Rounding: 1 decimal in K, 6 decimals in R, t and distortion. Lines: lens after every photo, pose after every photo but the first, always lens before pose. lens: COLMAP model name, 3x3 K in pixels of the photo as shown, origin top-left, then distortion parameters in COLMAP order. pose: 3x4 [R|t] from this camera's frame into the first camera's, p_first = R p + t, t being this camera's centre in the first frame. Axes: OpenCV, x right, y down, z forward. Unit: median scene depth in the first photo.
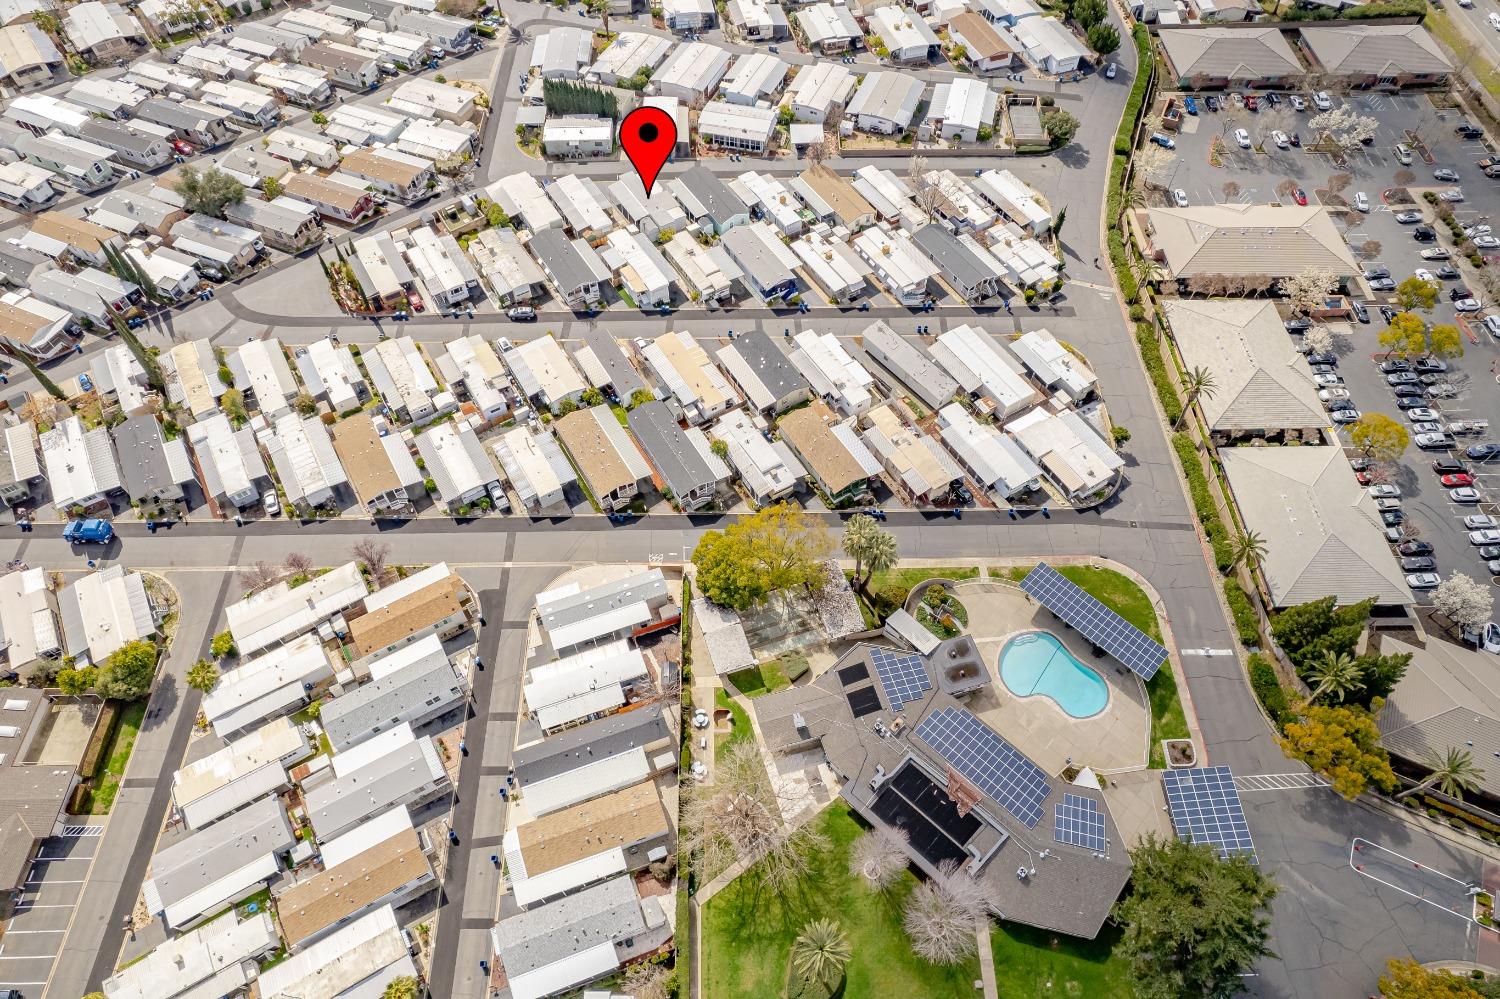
lens RADIAL K [[939.9, 0, 750.0], [0, 939.9, 499.5], [0, 0, 1]] dist [-0.061993, 0.046815]
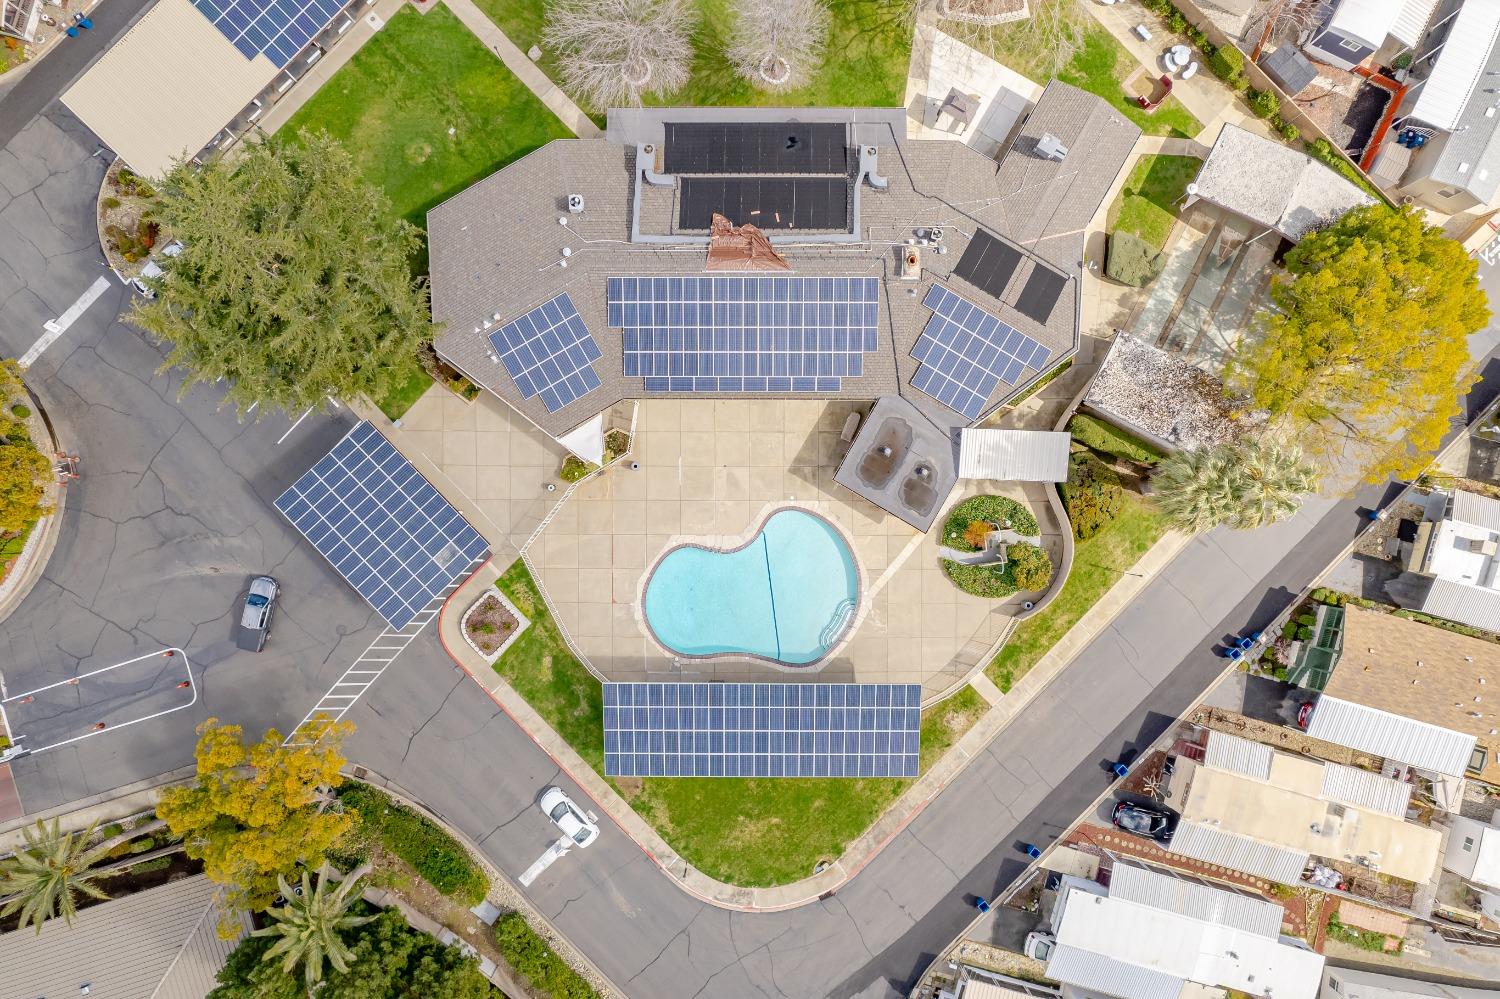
lens RADIAL K [[939.9, 0, 750.0], [0, 939.9, 499.5], [0, 0, 1]] dist [-0.061993, 0.046815]
pose [[-0.721927, 0.691968, -0.001171, 0.255908], [-0.565225, -0.588719, 0.577867, -0.068713], [0.399176, 0.417840, 0.816130, 0.488686]]
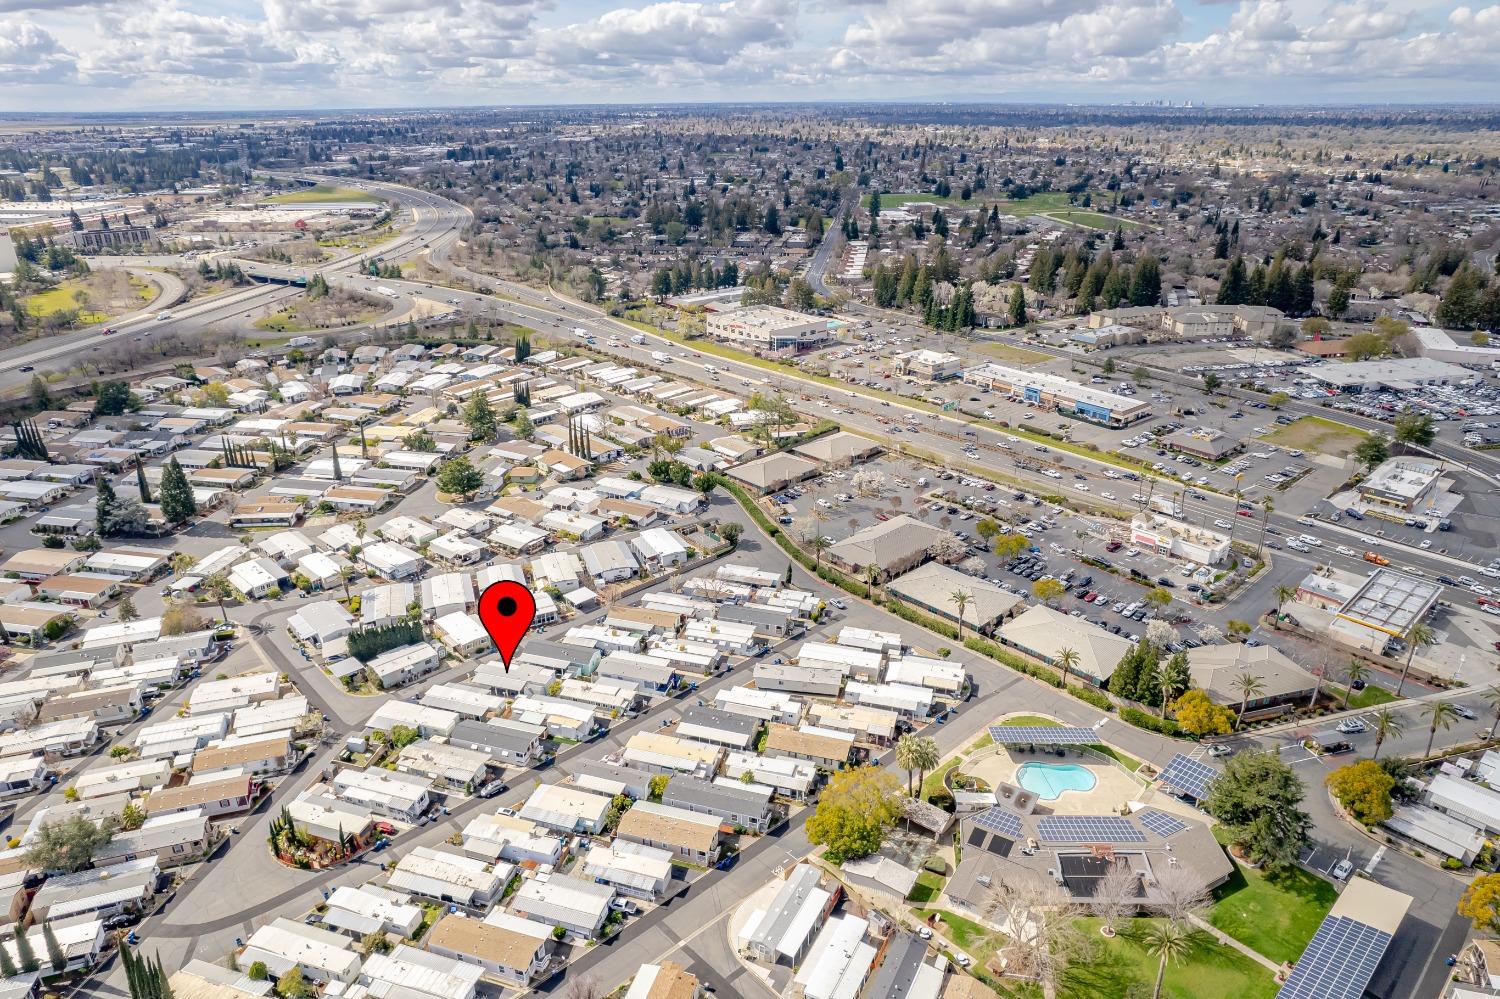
lens RADIAL K [[939.9, 0, 750.0], [0, 939.9, 499.5], [0, 0, 1]] dist [-0.061993, 0.046815]
pose [[0.745095, -0.262558, 0.613104, -0.665039], [0.553413, 0.756442, -0.348612, 0.092124], [-0.372247, 0.599049, 0.708924, -0.055723]]
